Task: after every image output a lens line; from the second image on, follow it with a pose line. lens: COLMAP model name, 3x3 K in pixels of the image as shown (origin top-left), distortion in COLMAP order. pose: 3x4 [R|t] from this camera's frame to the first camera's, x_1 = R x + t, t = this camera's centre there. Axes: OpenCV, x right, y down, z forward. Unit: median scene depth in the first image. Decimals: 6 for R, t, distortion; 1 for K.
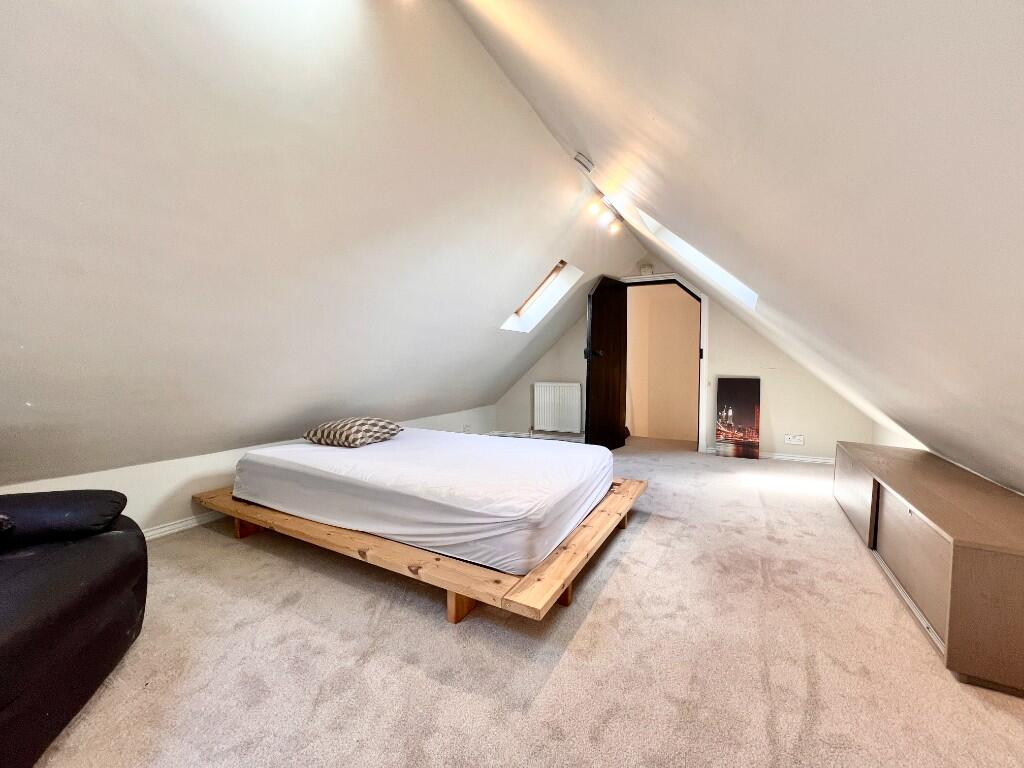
lens RADIAL K [[415.5, 0, 512.0], [0, 415.5, 384.0], [0, 0, 1]] dist [-0.000080, -0.000020]
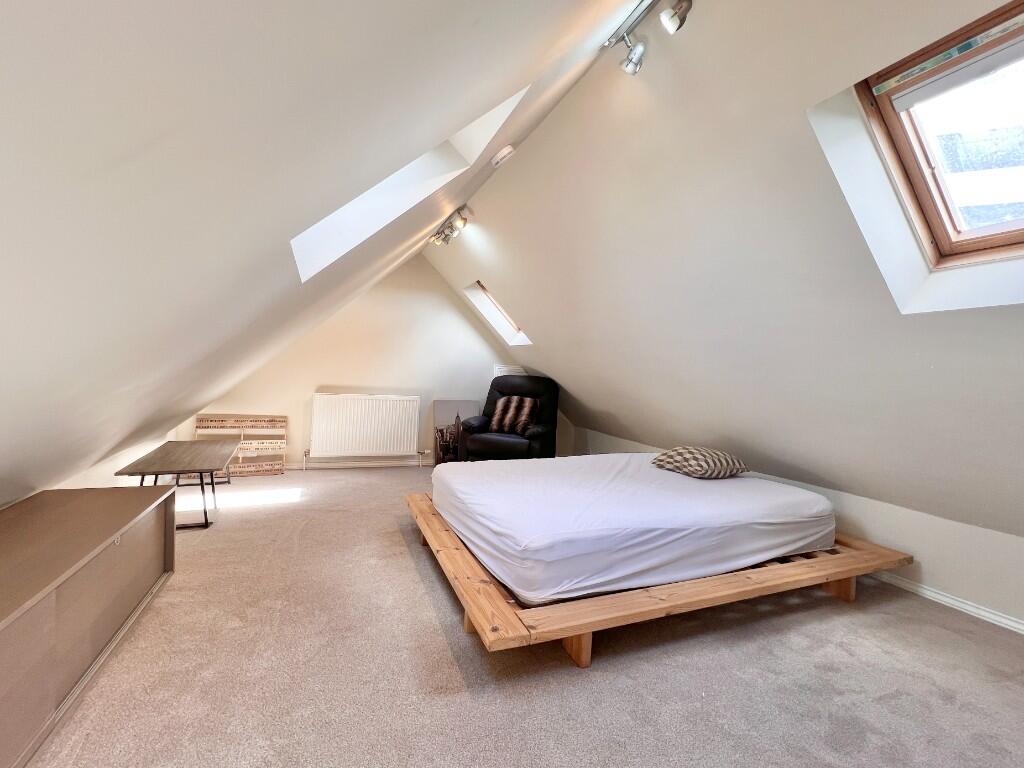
lens RADIAL K [[415.5, 0, 512.0], [0, 415.5, 384.0], [0, 0, 1]] dist [-0.000080, -0.000020]
pose [[-0.606250, -0.009855, -0.795213, 0.789167], [-0.088181, 0.994590, 0.054901, -0.096554], [0.790370, 0.103407, -0.603839, 1.466654]]
